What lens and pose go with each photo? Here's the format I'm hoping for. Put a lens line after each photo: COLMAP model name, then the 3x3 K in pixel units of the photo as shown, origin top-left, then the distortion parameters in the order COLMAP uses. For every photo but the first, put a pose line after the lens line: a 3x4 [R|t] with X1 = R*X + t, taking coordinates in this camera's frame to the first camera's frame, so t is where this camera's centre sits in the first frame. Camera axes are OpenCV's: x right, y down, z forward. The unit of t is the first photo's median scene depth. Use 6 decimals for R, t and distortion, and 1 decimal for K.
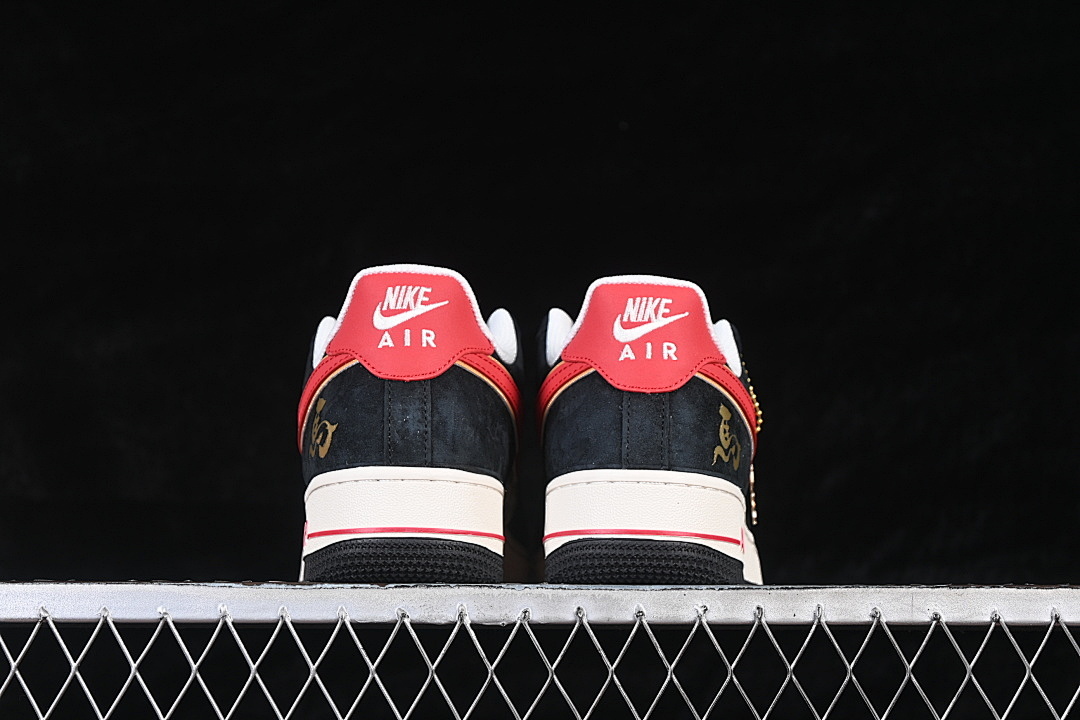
lens RADIAL K [[2395.0, 0, 548.0], [0, 2395.0, 363.6], [0, 0, 1]] dist [0.033719, 0.000000]
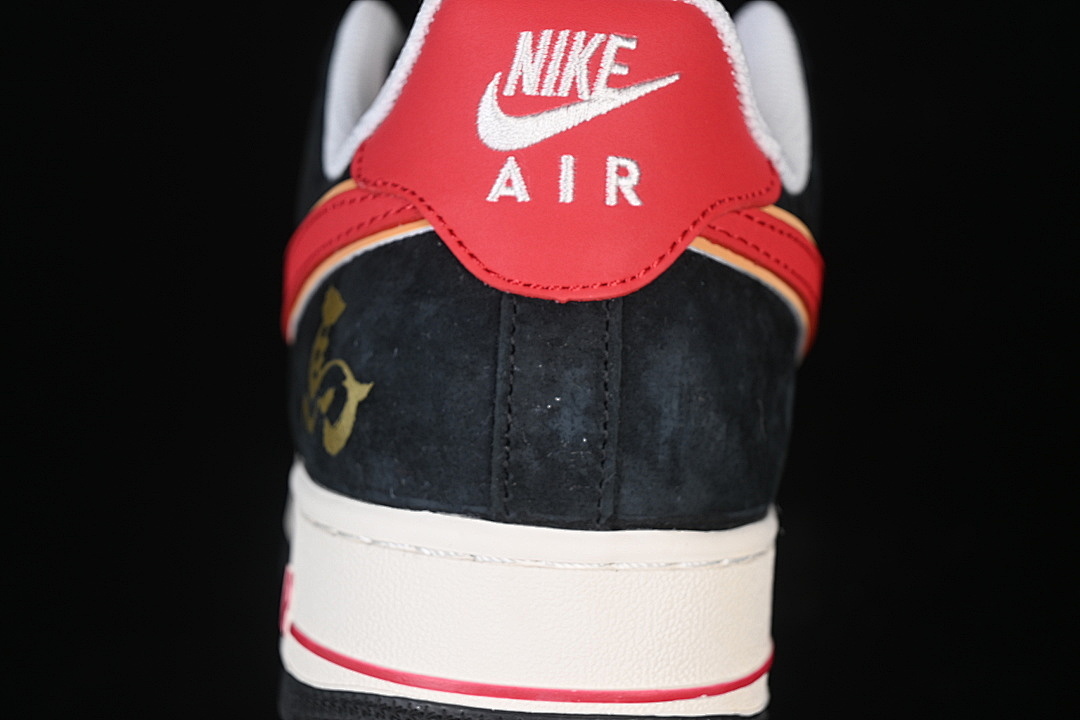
lens RADIAL K [[2395.0, 0, 540.8], [0, 2395.0, 360.6], [0, 0, 1]] dist [0.033719, 0.000000]
pose [[0.997957, 0.060629, -0.020130, -0.053489], [-0.053039, 0.961978, 0.267929, -0.083164], [0.035609, -0.266314, 0.963228, 0.632880]]
